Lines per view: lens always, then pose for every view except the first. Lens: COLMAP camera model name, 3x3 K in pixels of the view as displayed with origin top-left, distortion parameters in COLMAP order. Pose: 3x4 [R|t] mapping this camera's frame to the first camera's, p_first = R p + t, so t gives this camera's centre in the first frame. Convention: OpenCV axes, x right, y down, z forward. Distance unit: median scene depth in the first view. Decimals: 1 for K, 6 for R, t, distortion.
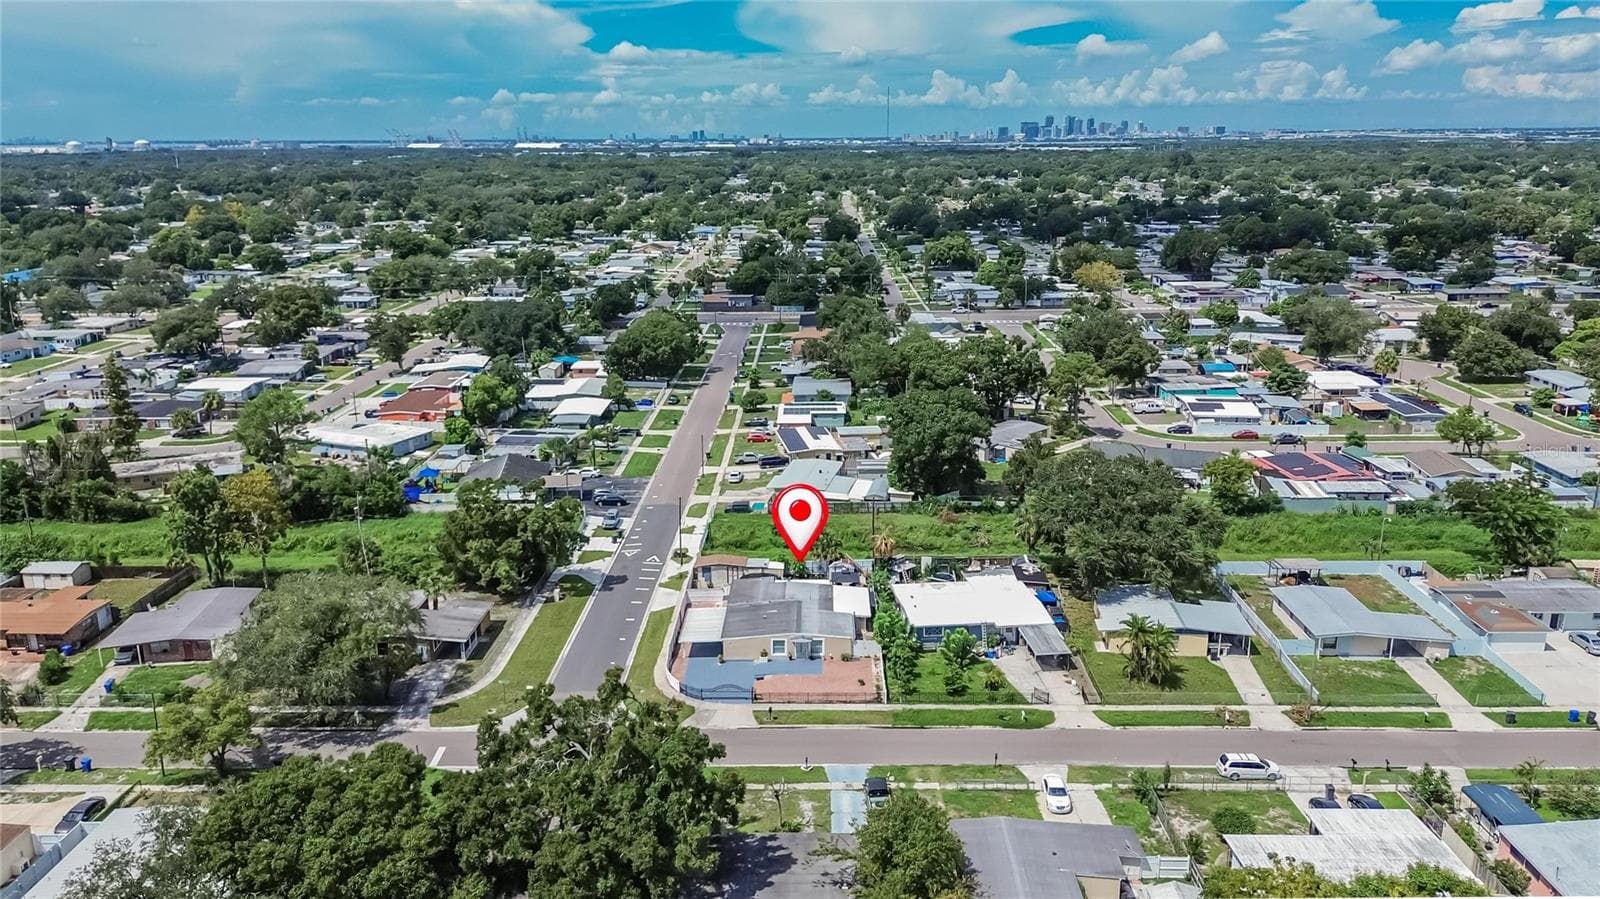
lens RADIAL K [[1223.9, 0, 800.7], [0, 1223.9, 450.6], [0, 0, 1]] dist [0.060625, -0.000710]
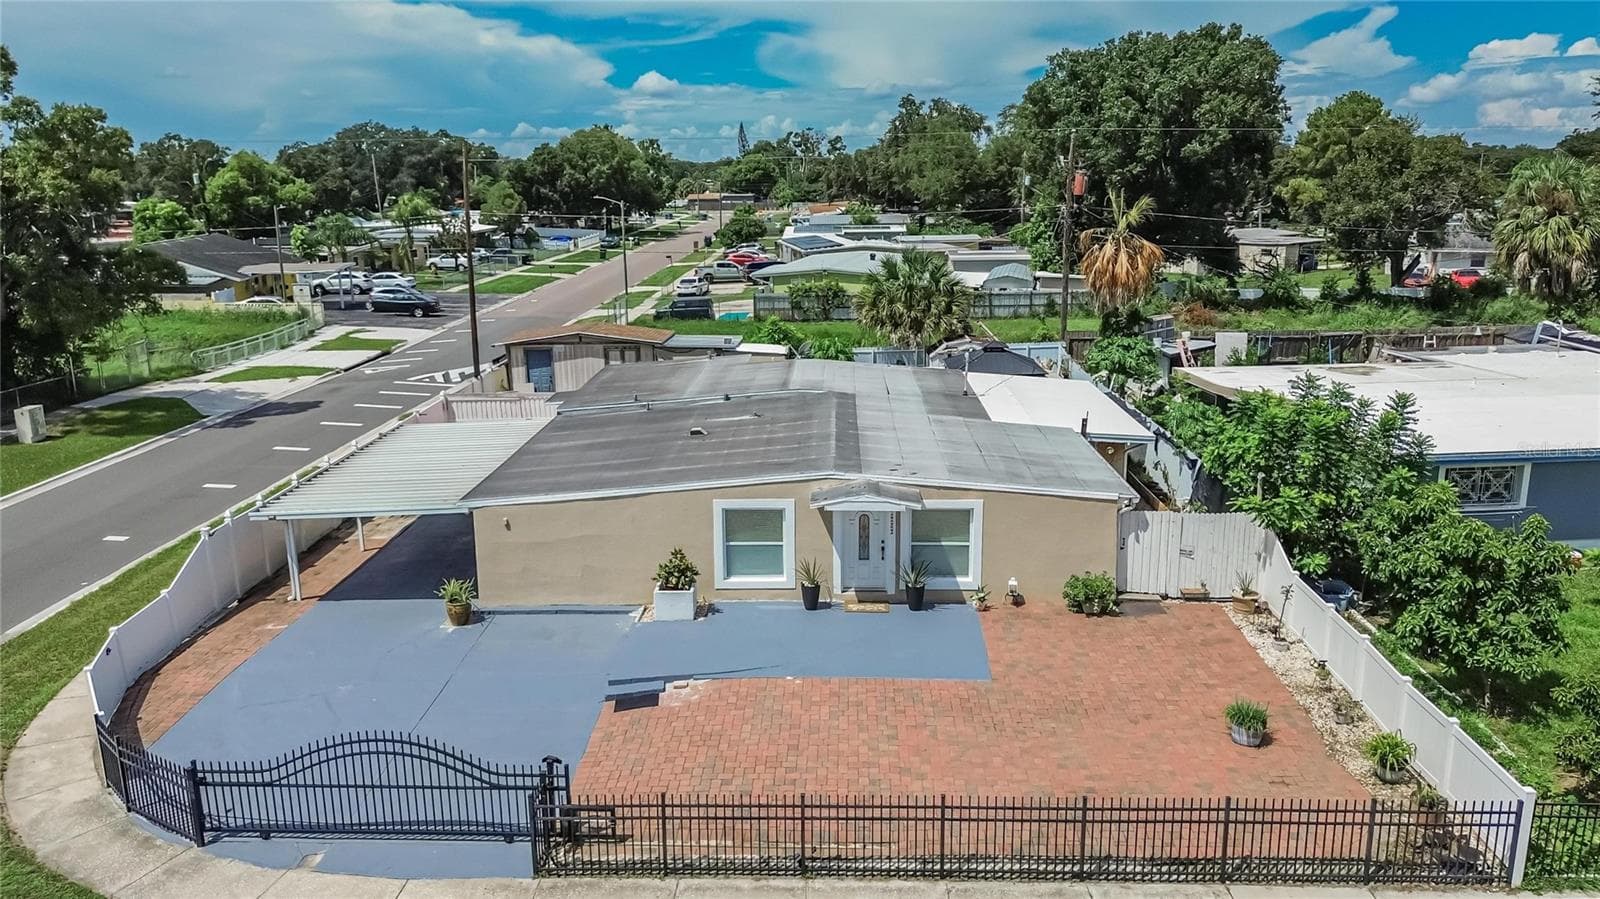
lens RADIAL K [[1223.9, 0, 800.7], [0, 1223.9, 450.6], [0, 0, 1]] dist [0.060625, -0.000710]
pose [[0.999892, -0.000467, -0.014662, -0.007021], [0.000095, 0.999680, -0.025301, 0.149349], [0.014669, 0.025297, 0.999572, 0.795579]]
